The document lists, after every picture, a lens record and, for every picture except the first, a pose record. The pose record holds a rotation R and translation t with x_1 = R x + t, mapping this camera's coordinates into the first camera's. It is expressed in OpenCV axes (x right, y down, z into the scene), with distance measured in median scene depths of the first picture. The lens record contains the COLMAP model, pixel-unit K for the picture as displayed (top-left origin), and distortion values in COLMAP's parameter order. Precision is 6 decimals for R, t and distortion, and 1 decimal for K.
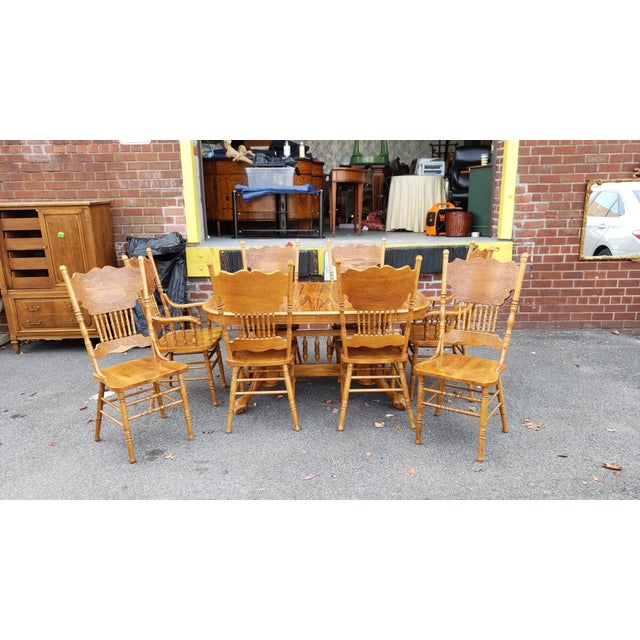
lens RADIAL K [[502.2, 0, 320.0], [0, 502.2, 320.0], [0, 0, 1]] dist [0.138212, -0.189994]
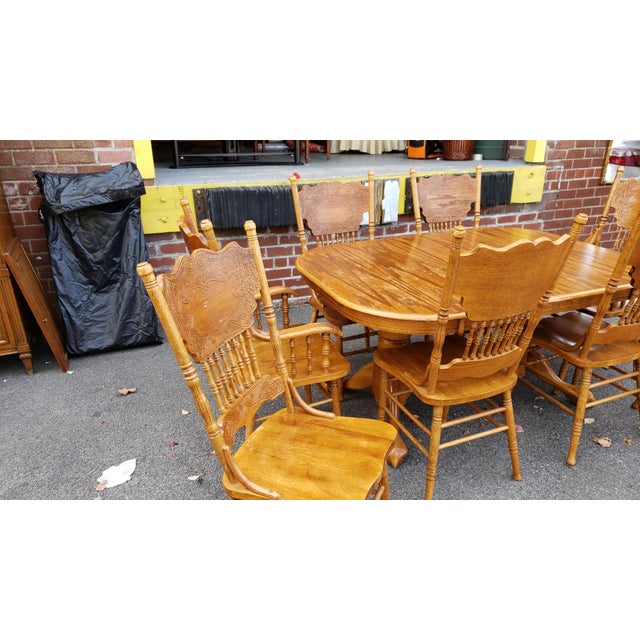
lens RADIAL K [[508.9, 0, 320.0], [0, 508.9, 320.0], [0, 0, 1]] dist [0.044698, -0.014203]
pose [[0.926278, -0.130250, 0.353617, -0.300061], [0.077819, 0.984256, 0.158698, -0.064907], [-0.368720, -0.119480, 0.921830, 0.319738]]
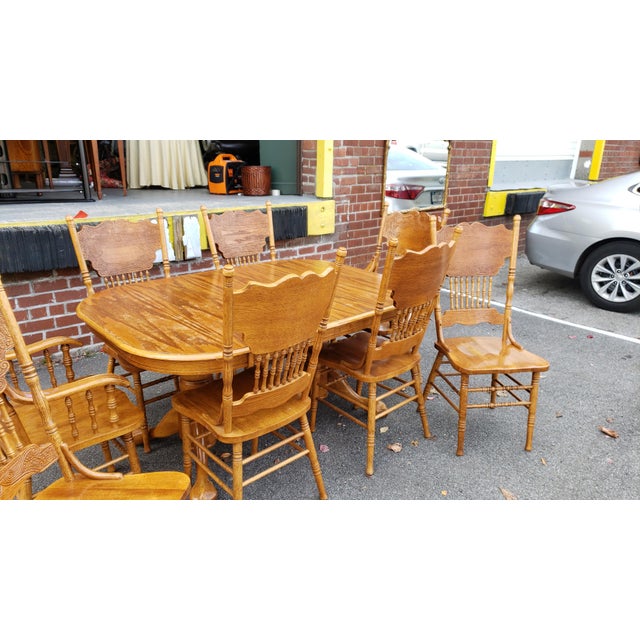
lens RADIAL K [[502.2, 0, 320.0], [0, 502.2, 320.0], [0, 0, 1]] dist [0.138212, -0.189994]
pose [[0.748753, -0.190001, 0.635034, -0.268405], [0.134279, 0.981652, 0.135384, -0.066181], [-0.649106, -0.016097, 0.760528, 0.307881]]
